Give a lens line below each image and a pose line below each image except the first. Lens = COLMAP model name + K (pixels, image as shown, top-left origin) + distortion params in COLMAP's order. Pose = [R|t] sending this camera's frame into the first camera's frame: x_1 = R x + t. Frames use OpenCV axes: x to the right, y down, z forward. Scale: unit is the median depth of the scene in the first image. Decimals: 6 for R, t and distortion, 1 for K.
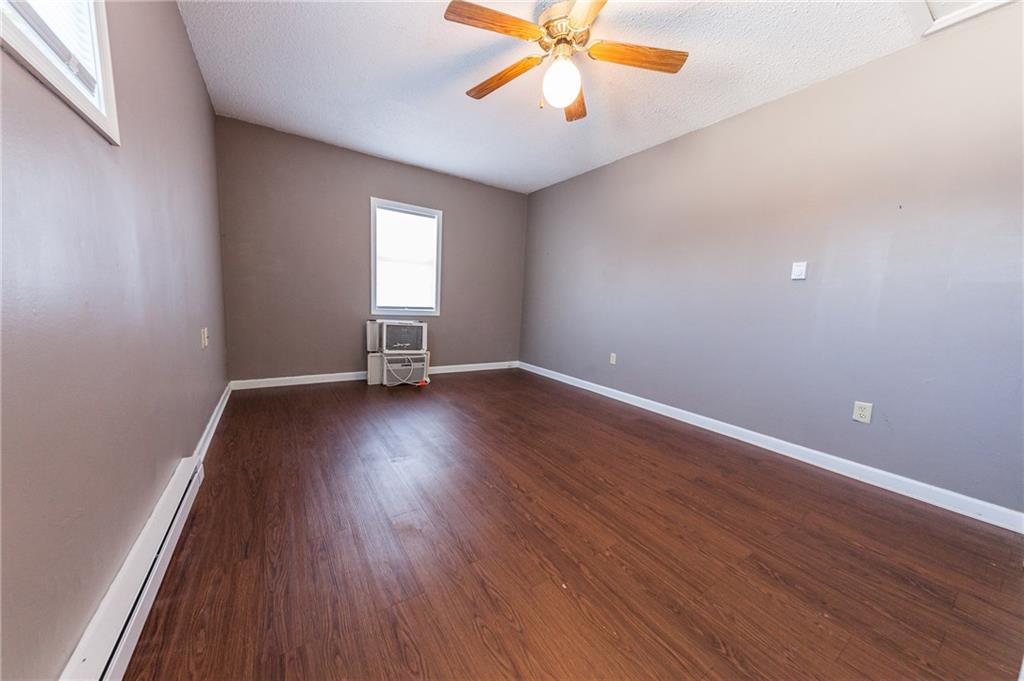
lens RADIAL K [[350.2, 0, 508.8], [0, 350.2, 342.3], [0, 0, 1]] dist [0.004830, 0.003150]
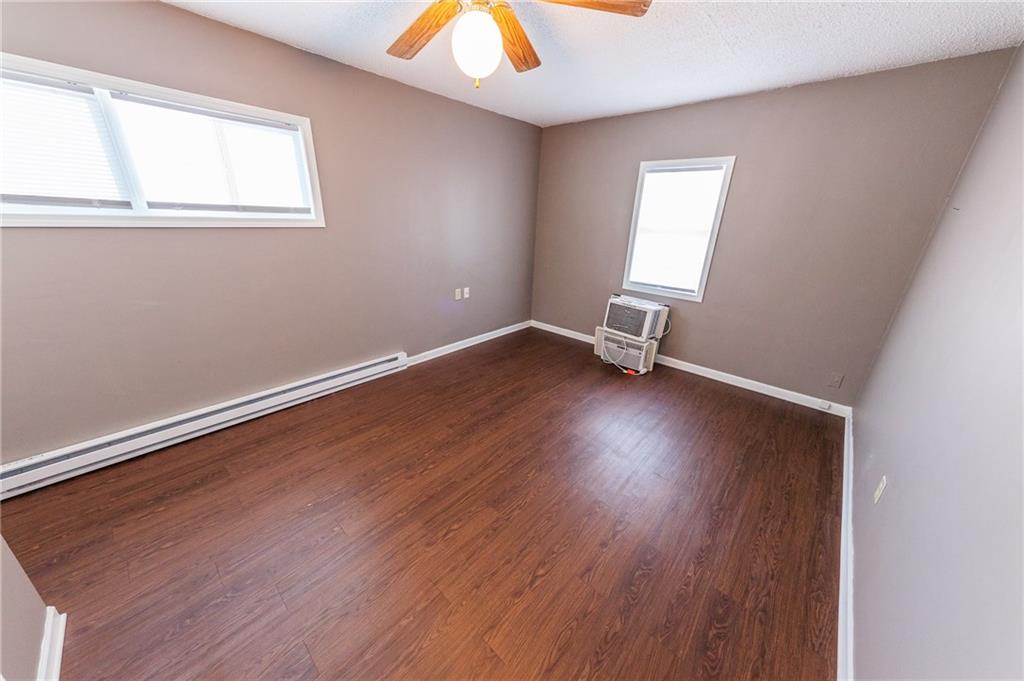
lens RADIAL K [[350.2, 0, 508.8], [0, 350.2, 342.3], [0, 0, 1]] dist [0.004830, 0.003150]
pose [[0.251230, 0.301741, -0.919693, 0.509351], [-0.134147, 0.951852, 0.275648, -0.172238], [0.958586, 0.054123, 0.279612, 0.437738]]
